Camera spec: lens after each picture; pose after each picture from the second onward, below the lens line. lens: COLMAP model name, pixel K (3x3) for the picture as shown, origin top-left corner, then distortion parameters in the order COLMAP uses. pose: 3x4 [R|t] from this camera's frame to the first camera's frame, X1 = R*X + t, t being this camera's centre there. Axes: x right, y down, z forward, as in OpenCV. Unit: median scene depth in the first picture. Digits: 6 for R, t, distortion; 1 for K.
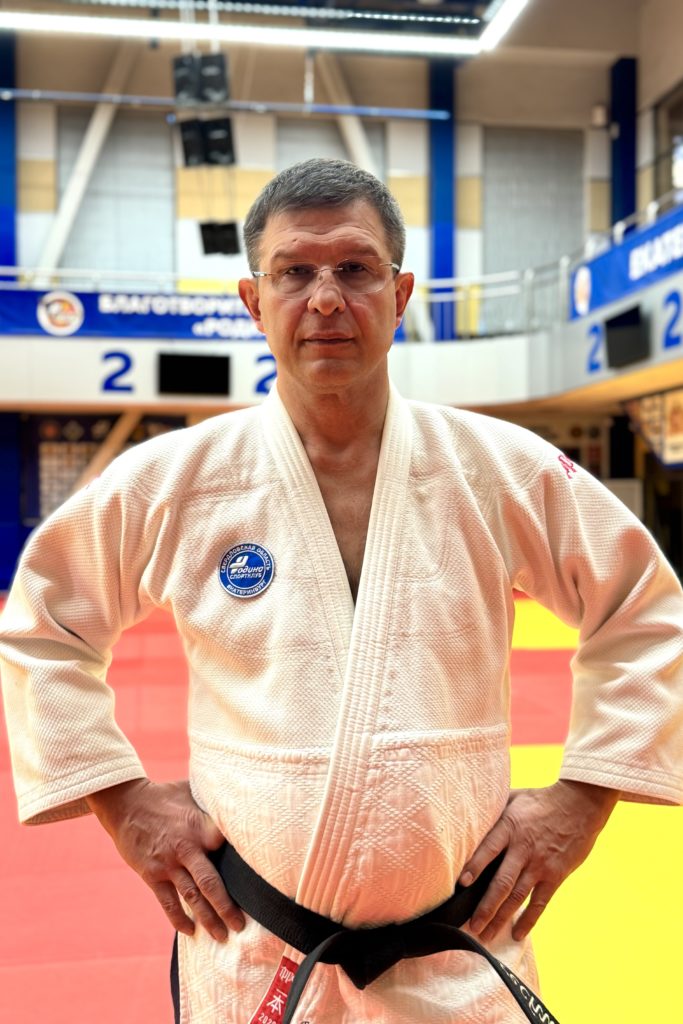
lens RADIAL K [[1132.4, 0, 341.5], [0, 1132.4, 512.0], [0, 0, 1]] dist [0.192634, -0.558984]
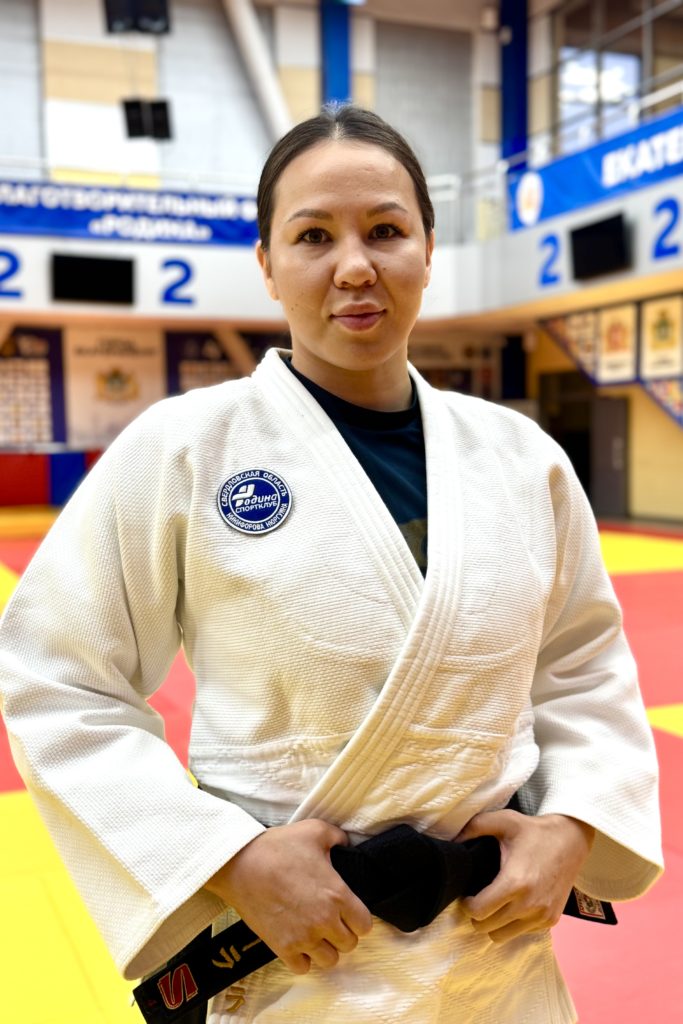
lens RADIAL K [[1132.4, 0, 341.5], [0, 1132.4, 512.0], [0, 0, 1]] dist [0.192634, -0.558984]
pose [[0.970591, -0.026580, 0.239263, -0.159918], [0.011567, 0.997887, 0.063931, 0.002772], [-0.240457, -0.059283, 0.968848, 0.094162]]
